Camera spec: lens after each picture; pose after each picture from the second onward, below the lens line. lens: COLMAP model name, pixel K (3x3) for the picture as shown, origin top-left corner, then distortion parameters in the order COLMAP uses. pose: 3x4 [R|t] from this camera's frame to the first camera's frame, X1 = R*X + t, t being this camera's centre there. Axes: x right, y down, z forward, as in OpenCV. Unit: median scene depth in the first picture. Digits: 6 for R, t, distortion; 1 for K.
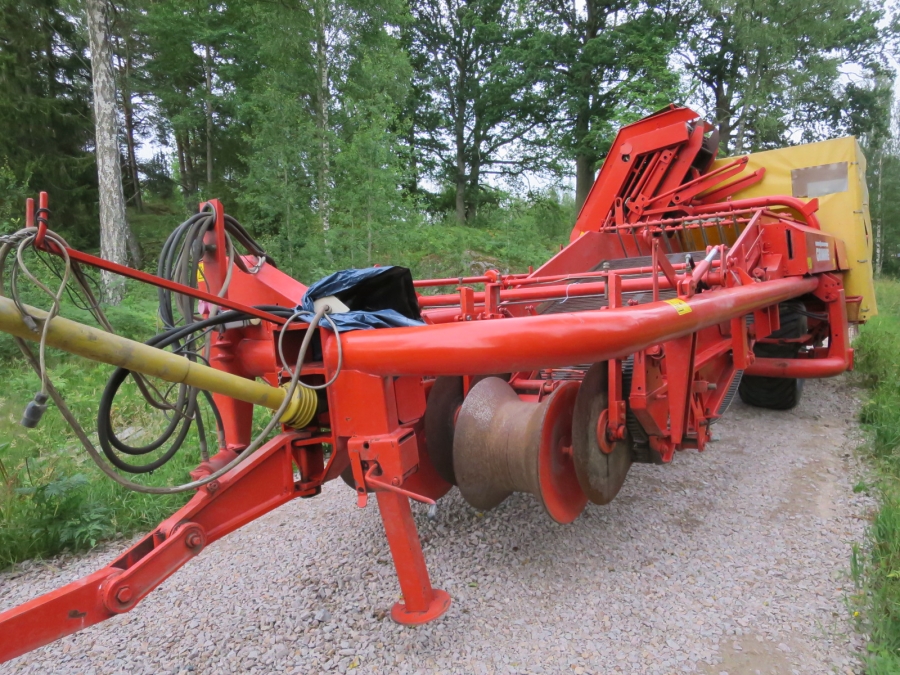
lens RADIAL K [[640.6, 0, 445.6], [0, 640.6, 338.3], [0, 0, 1]] dist [-0.057912, 0.012870]
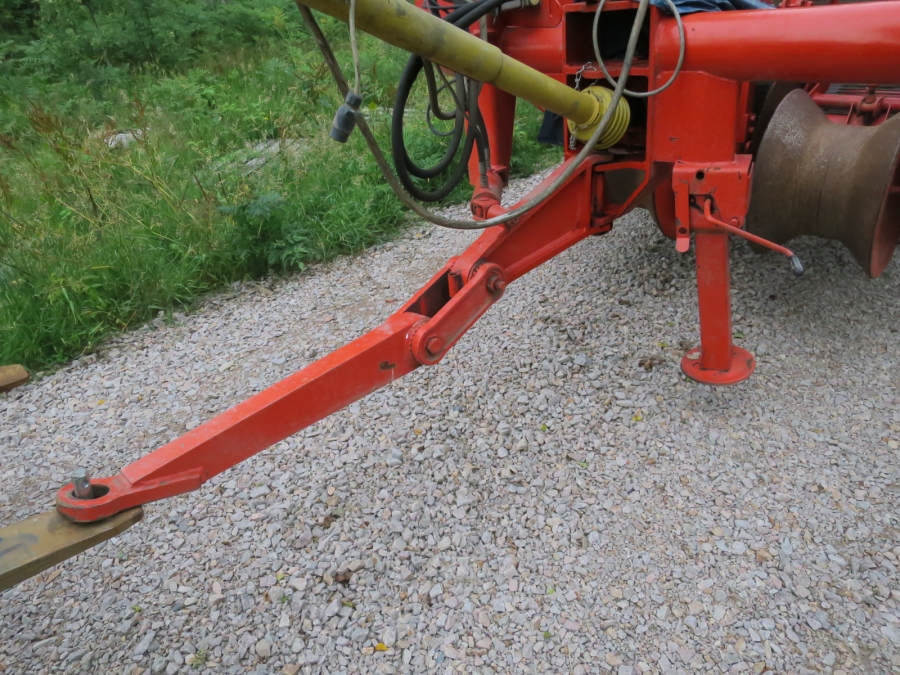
lens RADIAL K [[640.6, 0, 445.3], [0, 640.6, 338.8], [0, 0, 1]] dist [-0.057912, 0.012870]
pose [[0.988388, 0.069883, -0.134926, -0.273220], [-0.006383, 0.906278, 0.422634, 0.021568], [0.151816, -0.416865, 0.896201, 0.158055]]
